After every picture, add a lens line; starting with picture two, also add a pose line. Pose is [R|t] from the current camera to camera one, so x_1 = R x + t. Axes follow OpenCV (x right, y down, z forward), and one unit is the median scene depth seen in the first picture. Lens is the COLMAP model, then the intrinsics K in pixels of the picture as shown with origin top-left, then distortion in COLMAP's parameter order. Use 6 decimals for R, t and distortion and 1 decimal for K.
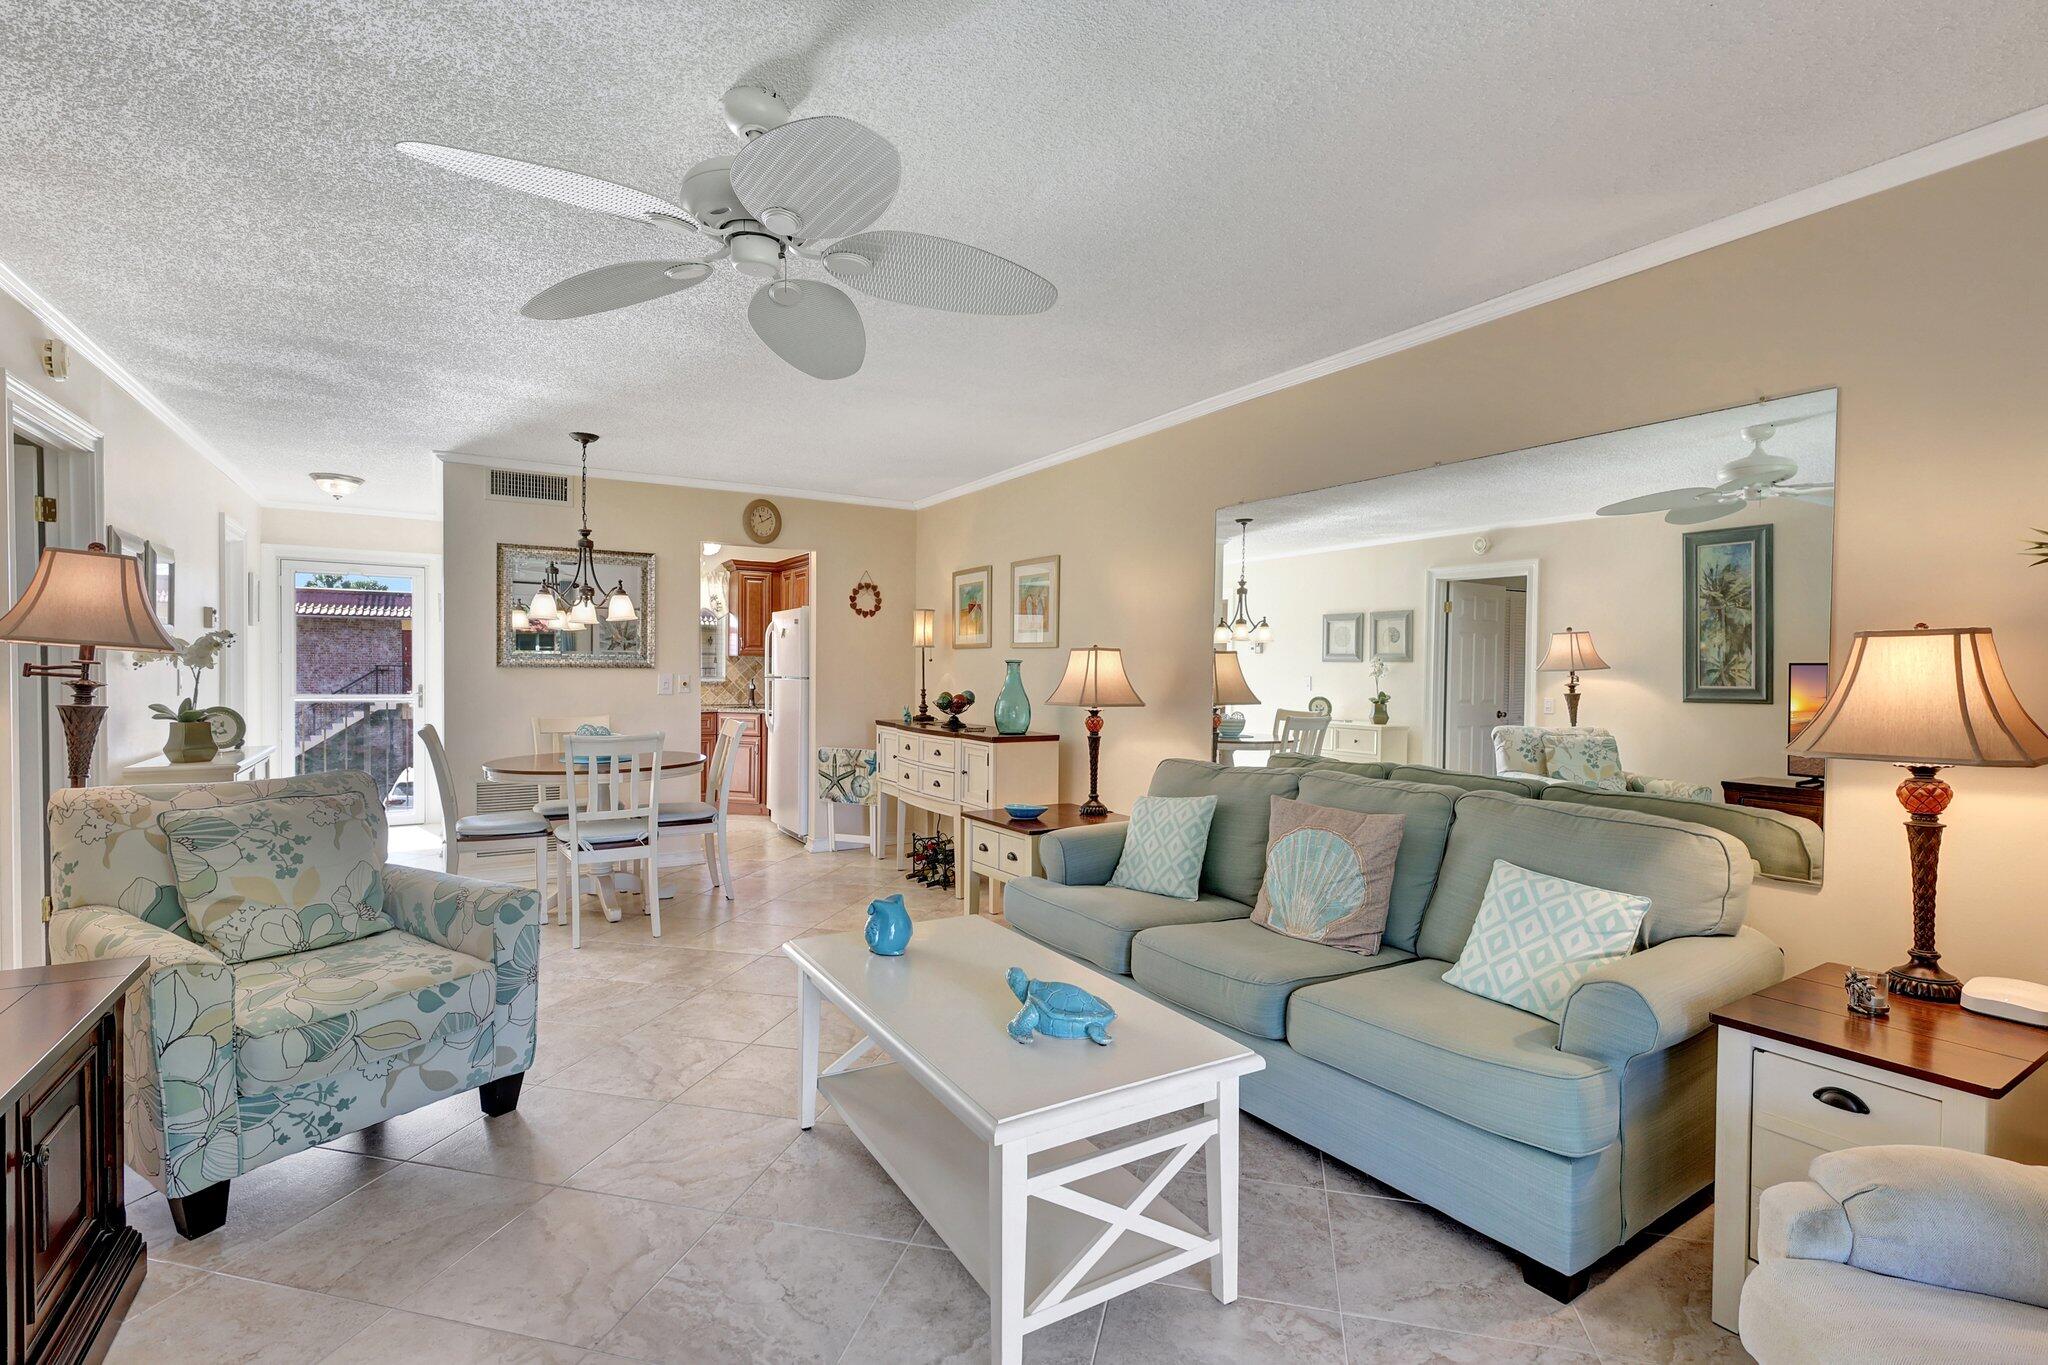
lens RADIAL K [[926.6, 0, 1024.0], [0, 926.6, 682.5], [0, 0, 1]] dist [0.001901, 0.000142]
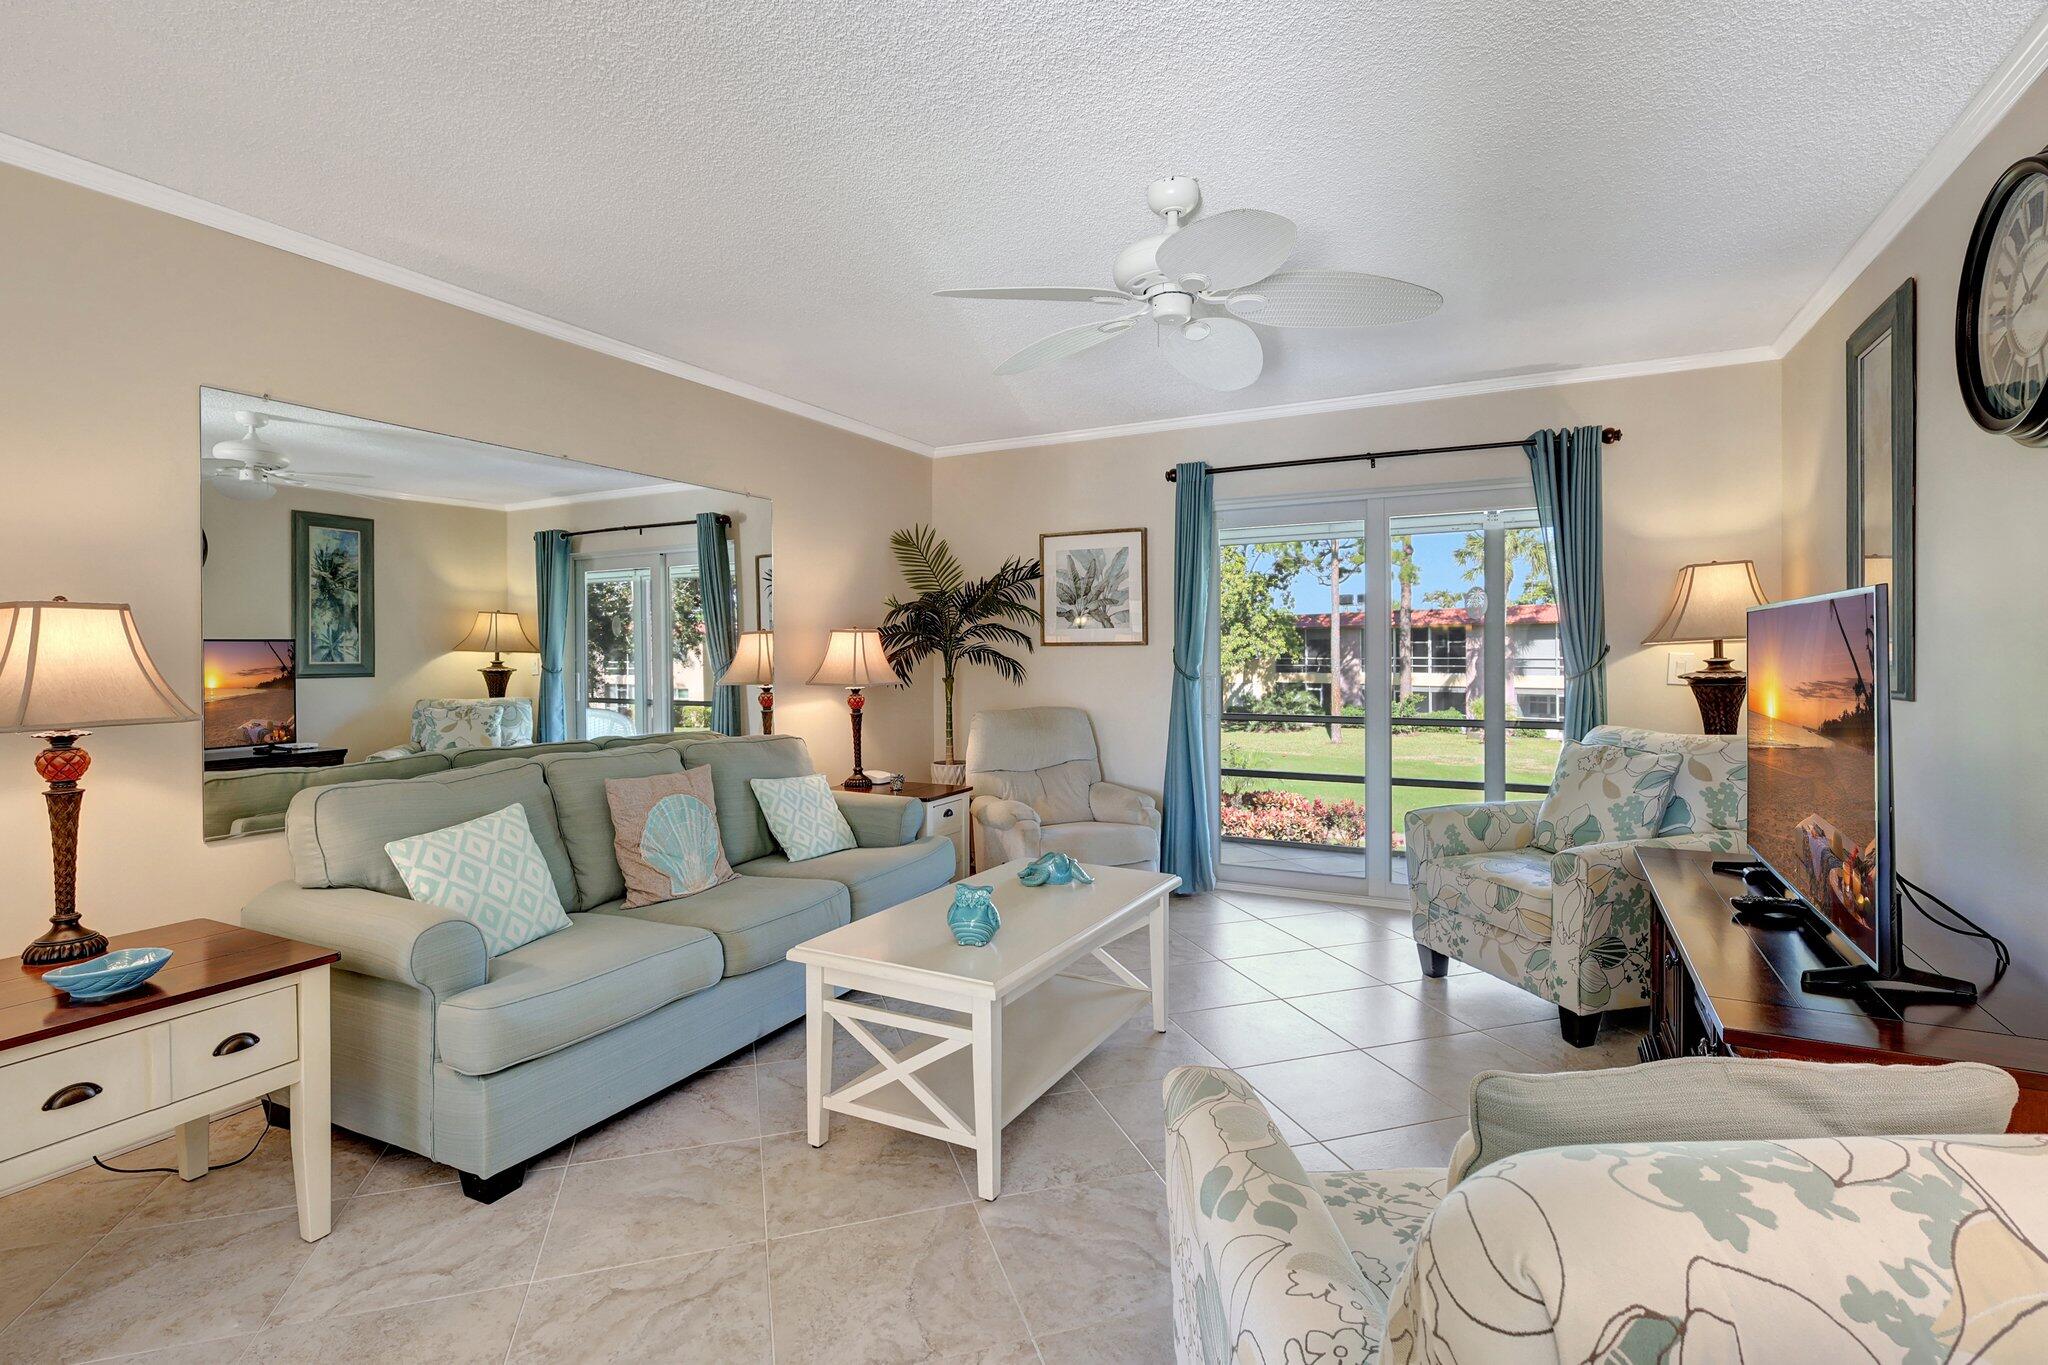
lens RADIAL K [[941.0, 0, 1024.0], [0, 941.0, 682.5], [0, 0, 1]] dist [-0.049561, -0.000116]
pose [[-0.527827, -0.039610, 0.848428, -0.523102], [0.001105, 0.998879, 0.047322, -0.016845], [-0.849351, 0.025916, -0.527192, 0.771513]]
